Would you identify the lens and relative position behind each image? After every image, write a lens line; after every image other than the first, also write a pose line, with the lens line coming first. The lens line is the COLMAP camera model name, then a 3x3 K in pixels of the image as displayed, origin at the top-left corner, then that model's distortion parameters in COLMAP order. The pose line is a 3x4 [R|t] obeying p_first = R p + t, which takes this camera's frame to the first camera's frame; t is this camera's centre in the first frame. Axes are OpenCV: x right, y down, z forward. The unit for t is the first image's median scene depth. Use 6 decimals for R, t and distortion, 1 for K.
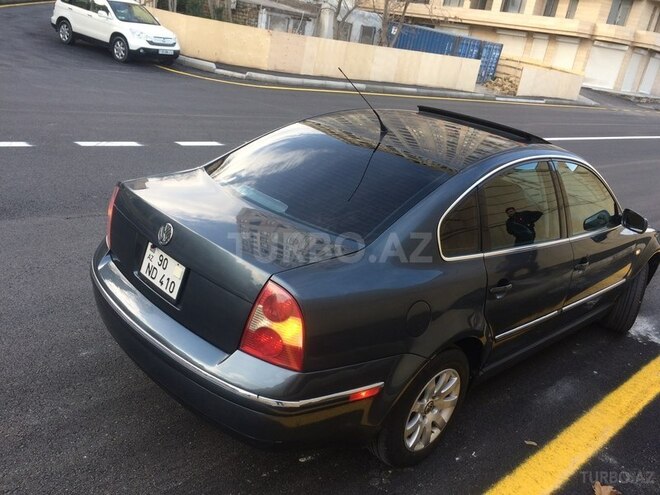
lens RADIAL K [[563.8, 0, 330.0], [0, 563.8, 247.5], [0, 0, 1]] dist [0.081882, -0.111986]
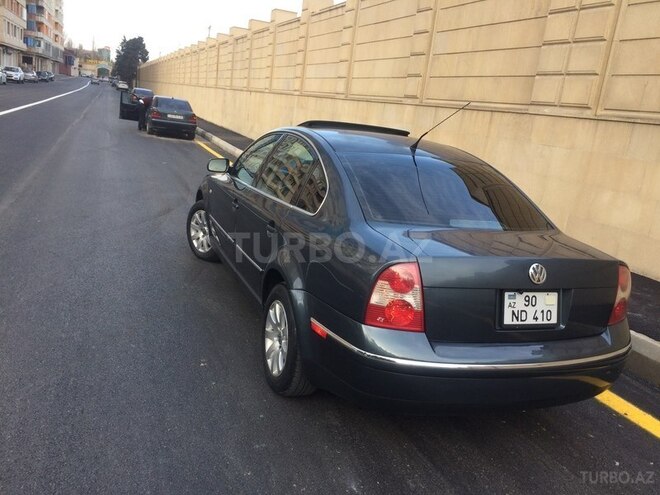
lens RADIAL K [[563.8, 0, 330.0], [0, 563.8, 247.5], [0, 0, 1]] dist [0.081882, -0.111986]
pose [[0.401504, -0.320202, 0.858059, -0.069493], [0.269871, 0.936658, 0.223253, -0.021456], [-0.875193, 0.141928, 0.462485, 0.042070]]
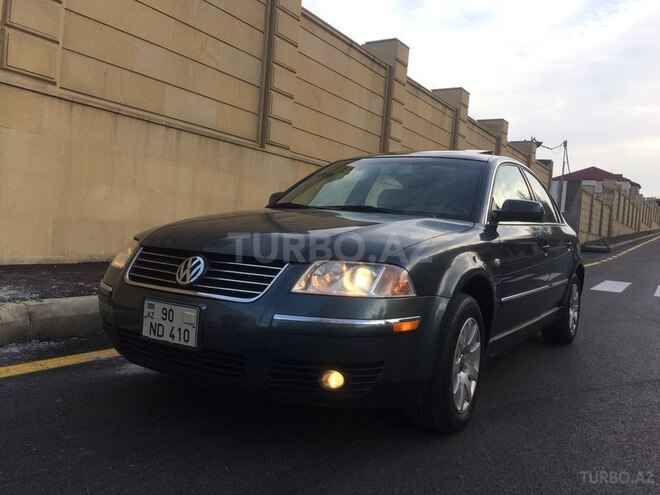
lens RADIAL K [[560.9, 0, 330.0], [0, 560.9, 247.5], [0, 0, 1]] dist [0.090105, -0.120546]
pose [[-0.943230, -0.220623, -0.248280, 0.057244], [-0.297474, 0.893643, 0.336024, -0.030076], [0.147739, 0.390805, -0.908540, 0.169244]]
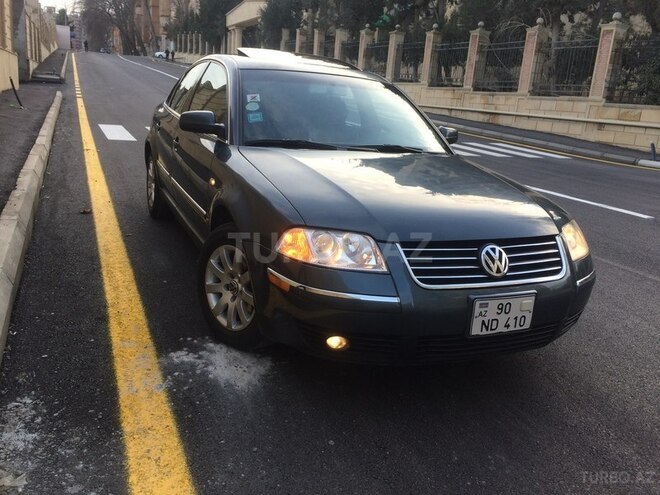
lens RADIAL K [[563.8, 0, 330.0], [0, 563.8, 247.5], [0, 0, 1]] dist [0.081882, -0.111986]
pose [[-0.330465, 0.064776, -0.941593, 0.109484], [-0.454210, 0.863603, 0.218822, -0.013197], [0.827337, 0.499993, -0.255969, 0.122760]]
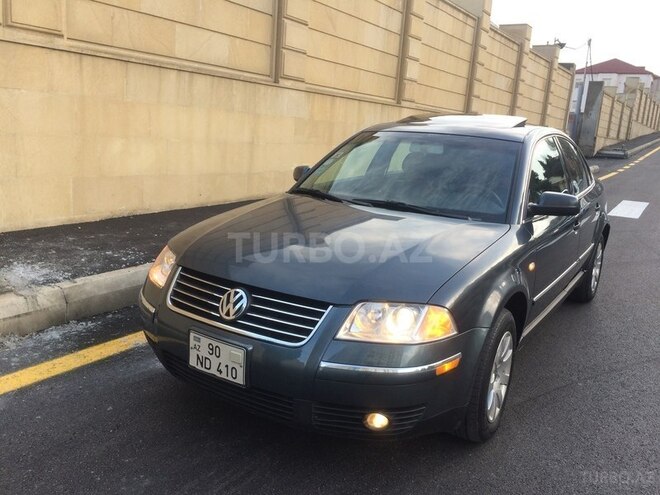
lens RADIAL K [[563.8, 0, 330.0], [0, 563.8, 247.5], [0, 0, 1]] dist [0.081882, -0.111986]
pose [[-0.947956, -0.168517, -0.270152, 0.062432], [-0.286459, 0.821782, 0.492561, -0.039523], [0.139002, 0.544313, -0.827286, 0.163244]]
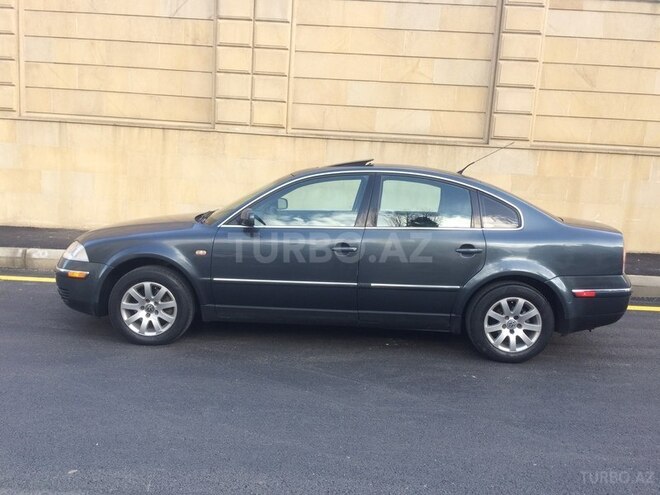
lens RADIAL K [[563.8, 0, 330.0], [0, 563.8, 247.5], [0, 0, 1]] dist [0.081882, -0.111986]
pose [[-0.680597, -0.291068, 0.672359, -0.054839], [0.102884, 0.870637, 0.481047, -0.057029], [-0.725398, 0.396574, -0.562607, 0.152282]]
